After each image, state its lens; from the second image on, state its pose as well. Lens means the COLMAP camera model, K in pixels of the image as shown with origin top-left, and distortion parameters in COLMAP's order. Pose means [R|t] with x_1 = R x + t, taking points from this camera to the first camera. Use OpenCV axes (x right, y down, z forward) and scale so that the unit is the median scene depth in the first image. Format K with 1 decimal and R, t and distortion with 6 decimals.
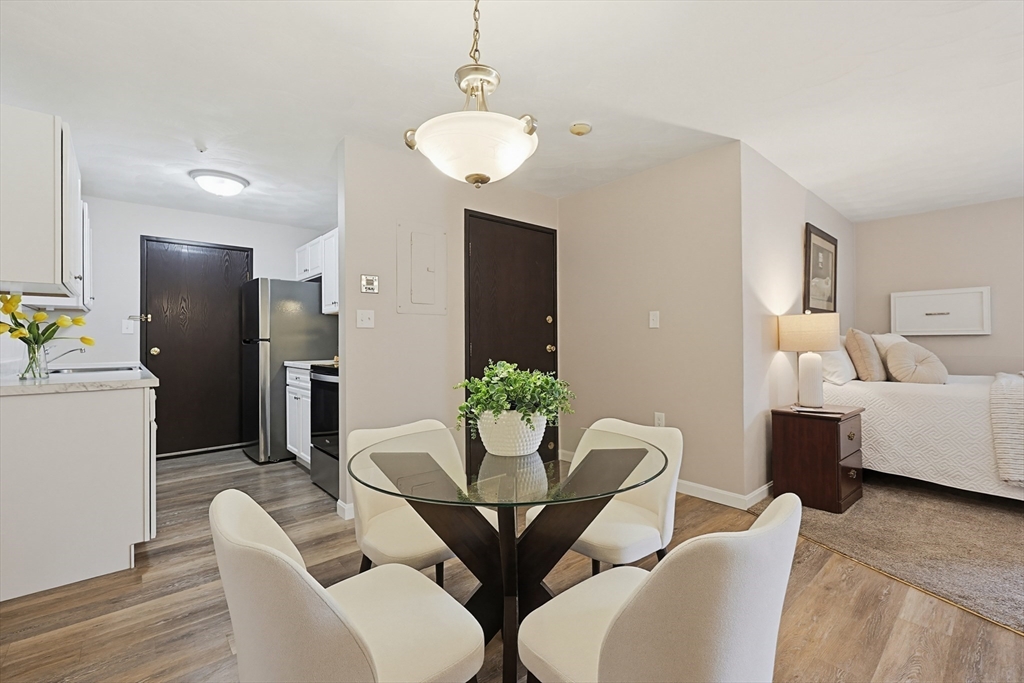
lens RADIAL K [[440.1, 0, 512.0], [0, 440.1, 341.5], [0, 0, 1]] dist [-0.002345, 0.000086]
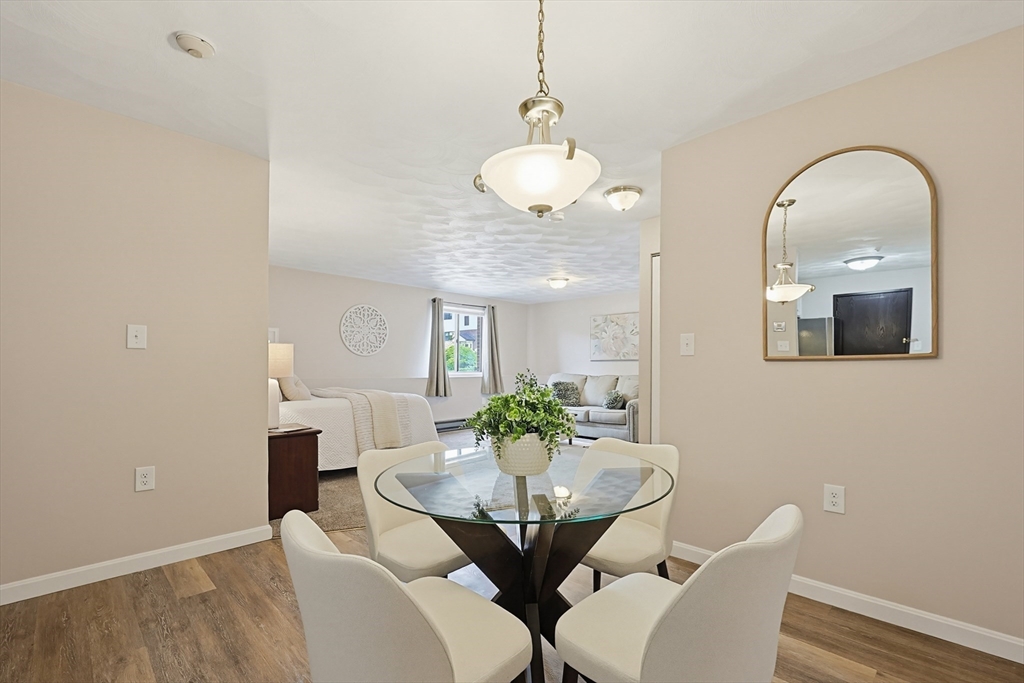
lens RADIAL K [[442.4, 0, 510.4], [0, 442.4, 373.6], [0, 0, 1]] dist [-0.000529, 0.000027]
pose [[-0.065375, -0.007359, 0.997834, -0.383578], [-0.004270, 0.999966, 0.007095, 0.002677], [-0.997852, -0.003797, -0.065404, 0.412471]]
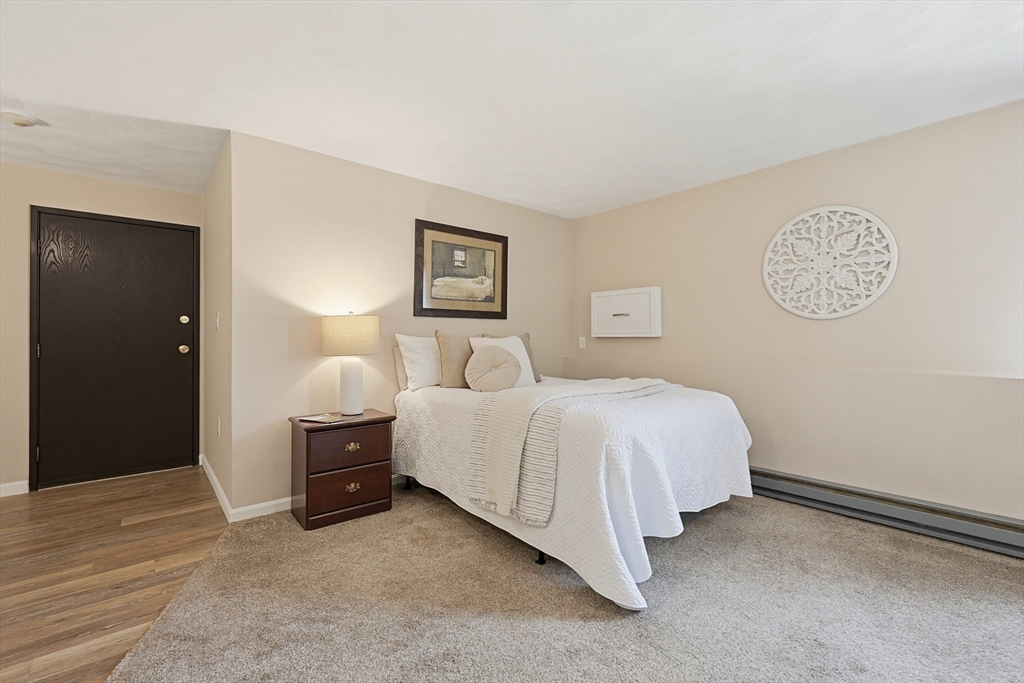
lens RADIAL K [[435.5, 0, 510.0], [0, 435.5, 335.1], [0, 0, 1]] dist [-0.001823, 0.000138]
pose [[0.999868, 0.005235, -0.015362, 0.886321], [-0.005258, 0.999985, -0.001448, -0.019801], [0.015354, 0.001529, 0.999881, 0.058501]]
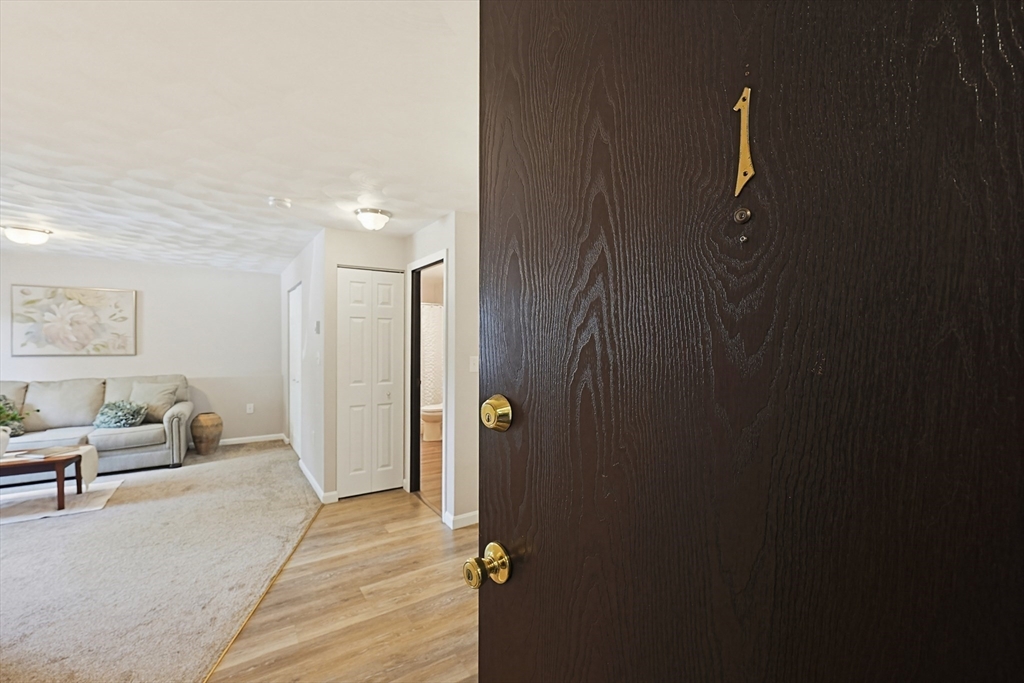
lens RADIAL K [[431.6, 0, 508.9], [0, 431.6, 345.1], [0, 0, 1]] dist [-0.000009, 0.000149]
pose [[-0.990765, 0.002215, 0.135574, 0.087748], [0.002752, 0.999989, 0.003777, -0.081895], [-0.135564, 0.004115, -0.990760, 0.973568]]
